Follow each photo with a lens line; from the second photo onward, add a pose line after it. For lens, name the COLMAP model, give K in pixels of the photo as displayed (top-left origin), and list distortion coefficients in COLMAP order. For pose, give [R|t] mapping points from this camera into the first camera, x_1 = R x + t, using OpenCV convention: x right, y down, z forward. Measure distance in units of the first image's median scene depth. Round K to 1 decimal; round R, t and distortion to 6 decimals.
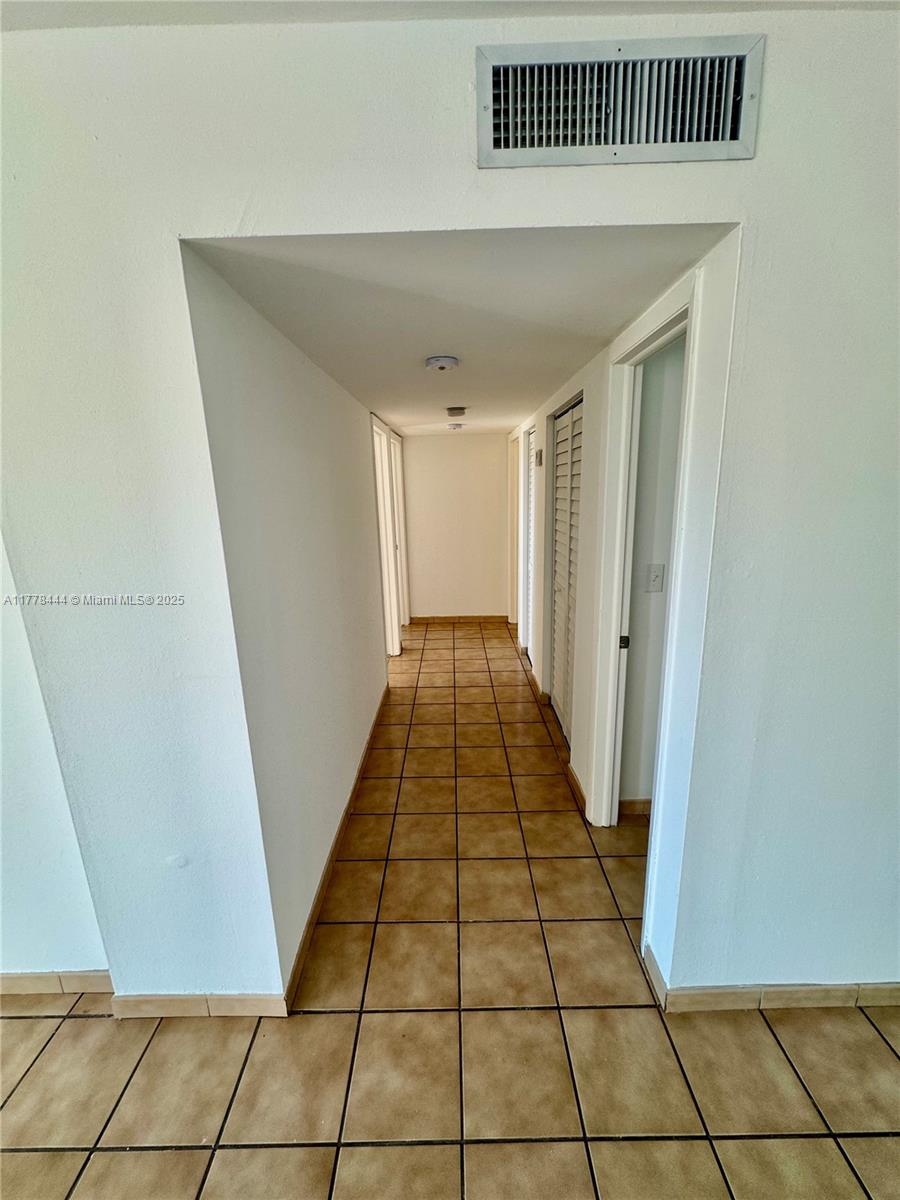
lens RADIAL K [[478.5, 0, 448.9], [0, 478.5, 596.8], [0, 0, 1]] dist [-0.002930, 0.000258]
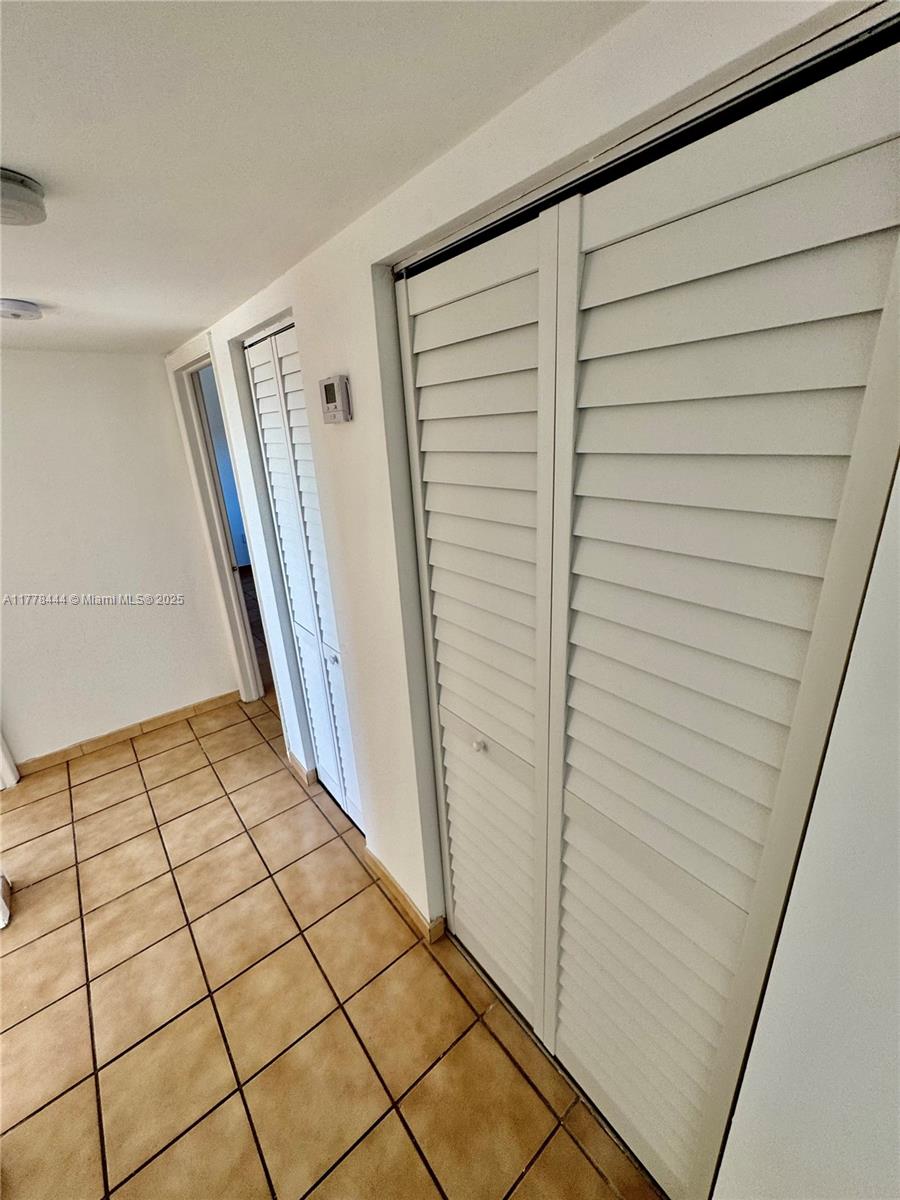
lens RADIAL K [[478.5, 0, 451.6], [0, 478.5, 603.2], [0, 0, 1]] dist [-0.002930, 0.000258]
pose [[0.769240, -0.221791, 0.599232, 0.000419], [0.165294, 0.974974, 0.148673, -0.165010], [-0.617210, -0.015316, 0.786649, 0.607396]]
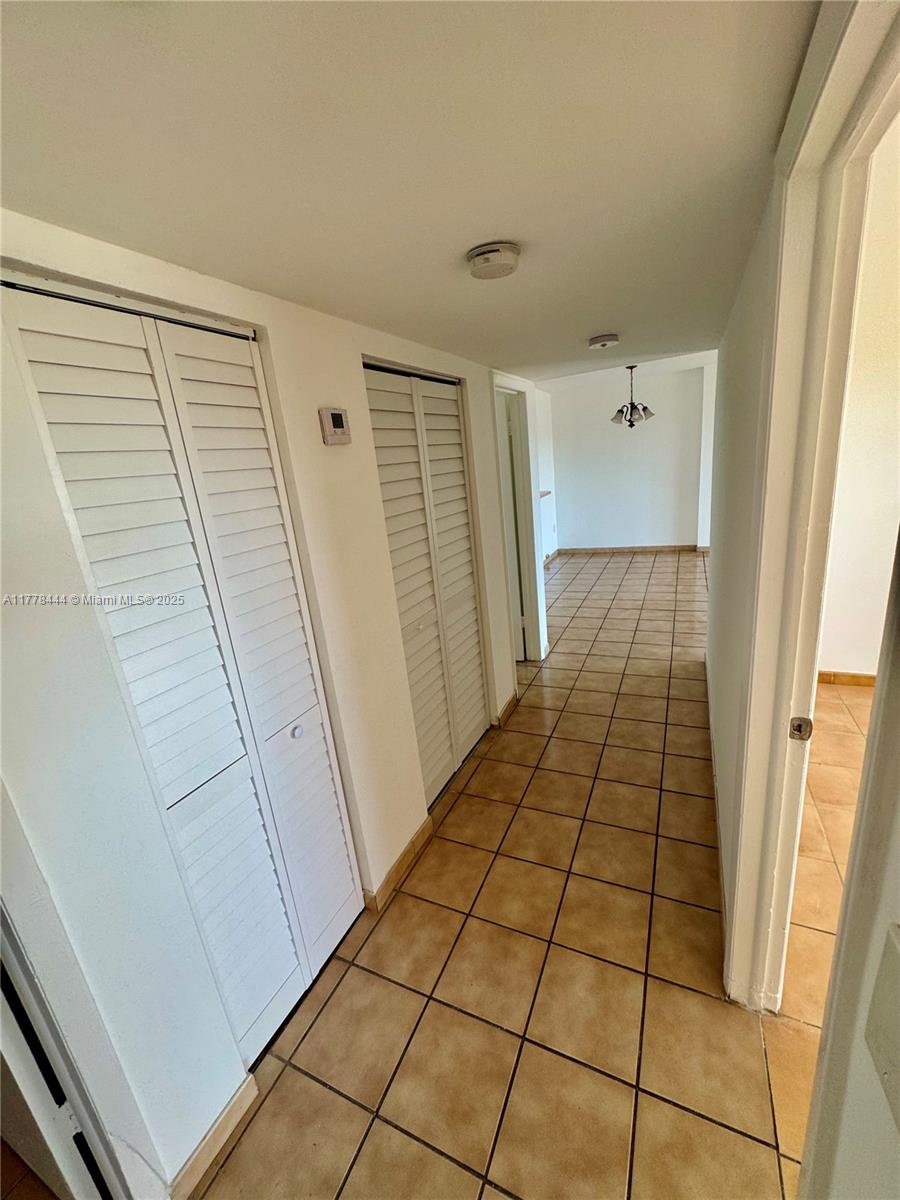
lens RADIAL K [[478.5, 0, 446.9], [0, 478.5, 598.8], [0, 0, 1]] dist [-0.002930, 0.000258]
pose [[-0.895023, -0.003701, 0.446004, -0.100972], [0.221167, 0.864685, 0.451004, -0.308344], [-0.387323, 0.502301, -0.773095, 1.292295]]
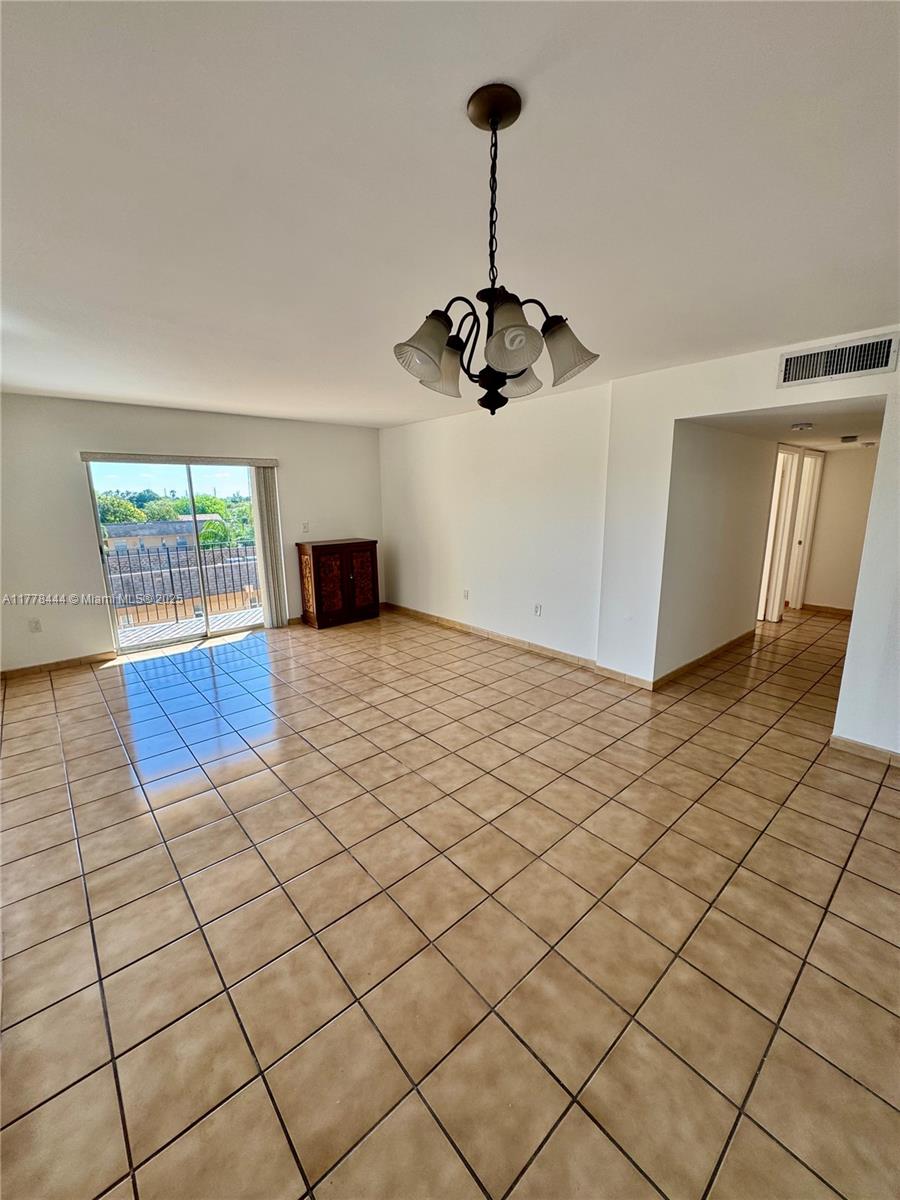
lens RADIAL K [[478.5, 0, 446.3], [0, 478.5, 598.5], [0, 0, 1]] dist [-0.002930, 0.000258]
pose [[0.656918, 0.174814, -0.733416, 0.309594], [-0.179538, 0.981037, 0.073024, 0.156225], [0.732274, 0.083705, 0.675846, -0.675181]]
